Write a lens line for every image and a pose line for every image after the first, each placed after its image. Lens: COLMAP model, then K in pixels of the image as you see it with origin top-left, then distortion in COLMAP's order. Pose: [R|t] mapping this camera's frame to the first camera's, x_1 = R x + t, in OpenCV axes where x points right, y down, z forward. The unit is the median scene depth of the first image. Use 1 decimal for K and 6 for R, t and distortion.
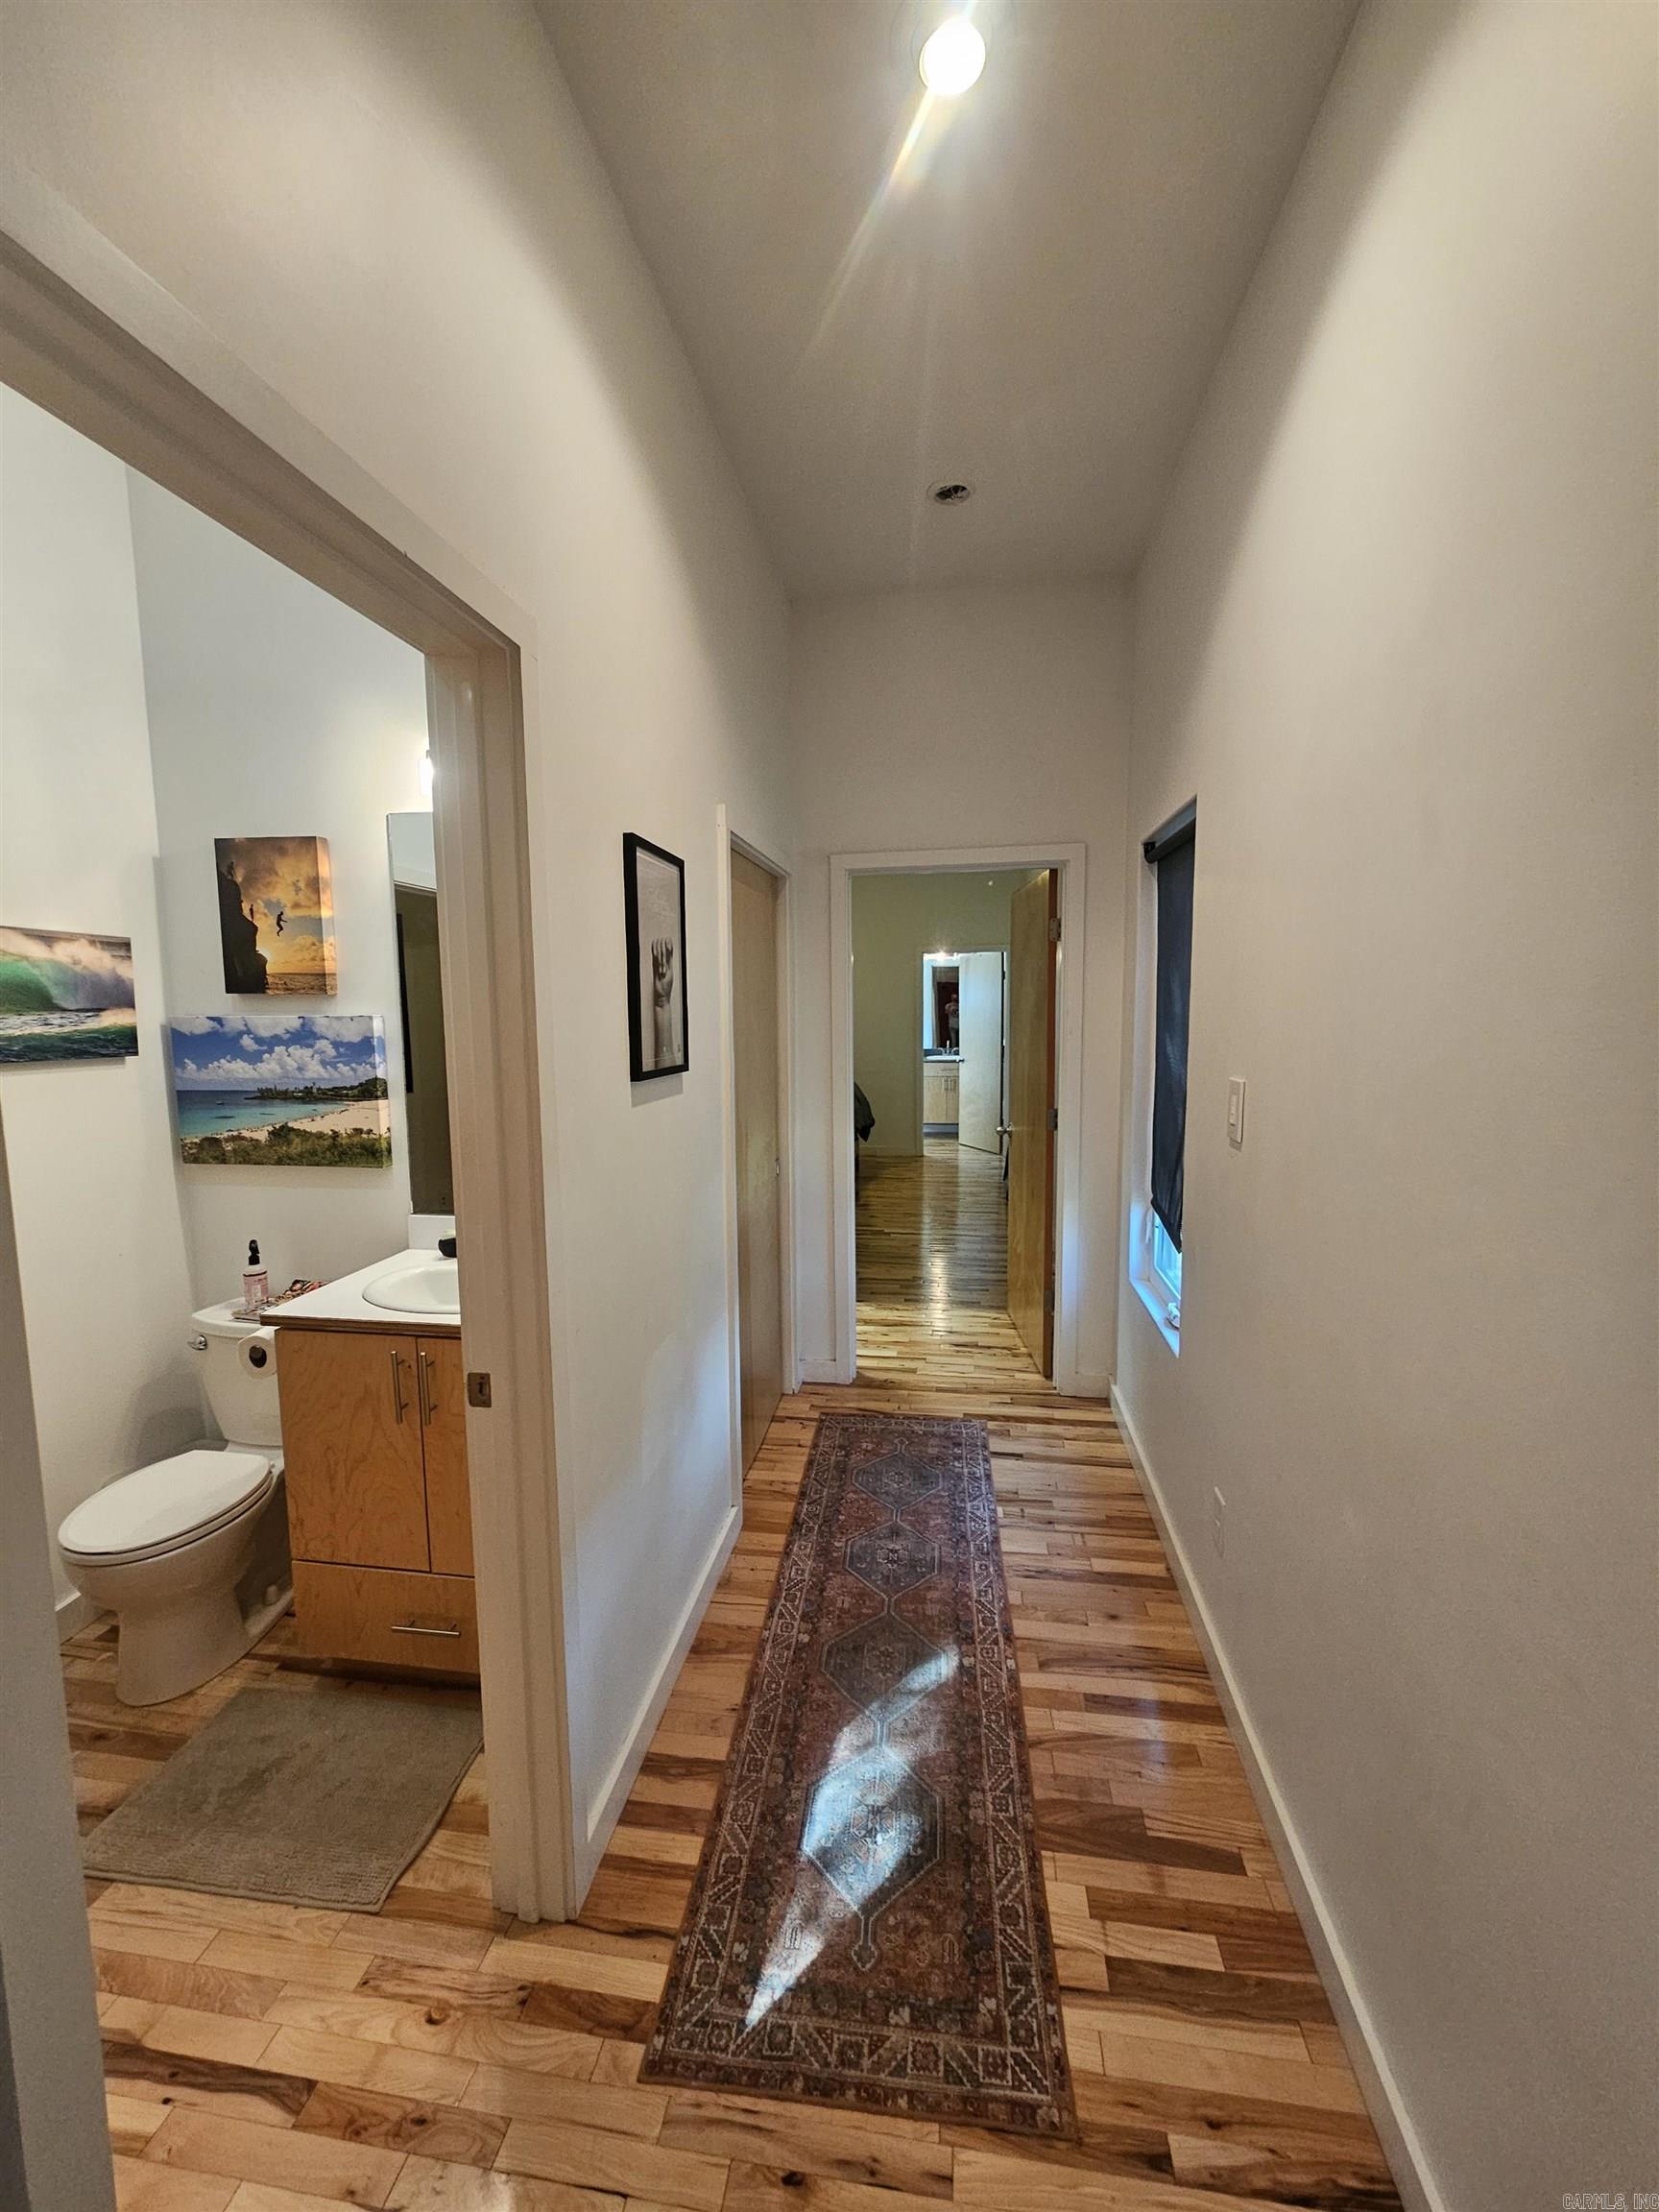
lens RADIAL K [[906.6, 0, 815.2], [0, 906.6, 1103.7], [0, 0, 1]] dist [-0.001902, -0.000161]
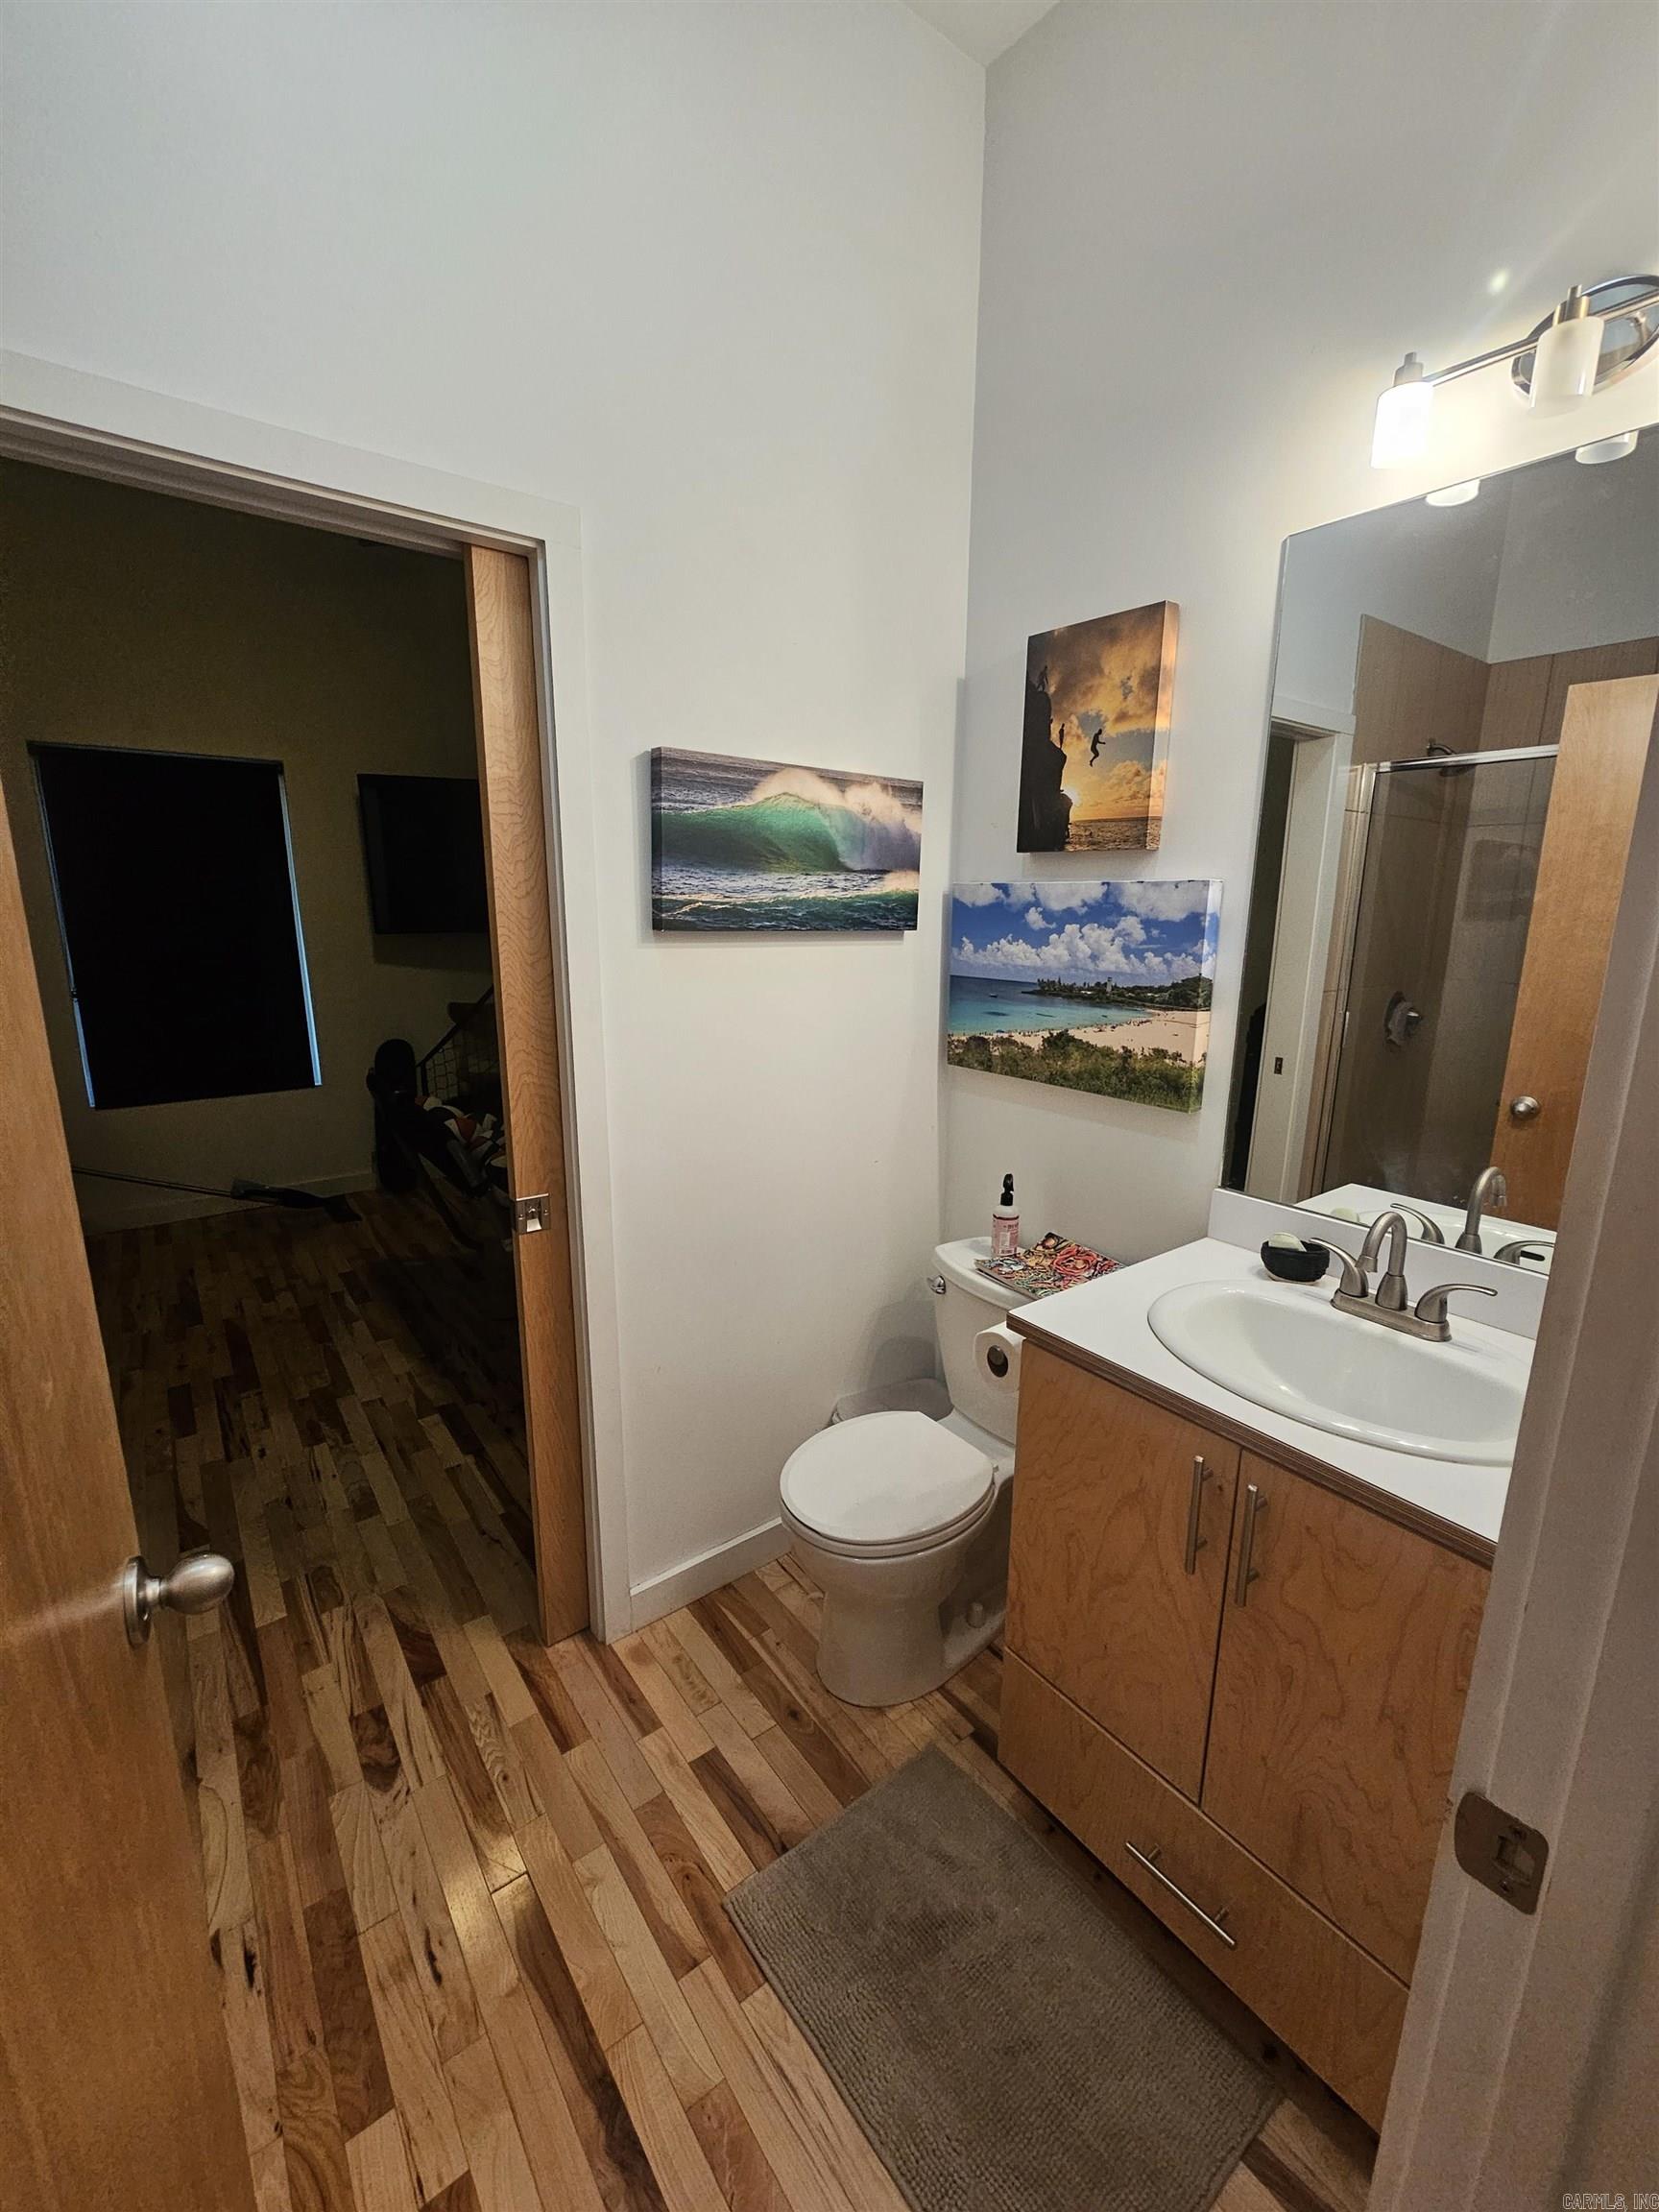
lens RADIAL K [[906.6, 0, 815.2], [0, 906.6, 1103.7], [0, 0, 1]] dist [-0.001902, -0.000161]
pose [[0.713447, 0.165309, -0.680930, -0.219722], [-0.088184, 0.985229, 0.146789, -0.010008], [0.695138, -0.044679, 0.717487, 0.328675]]
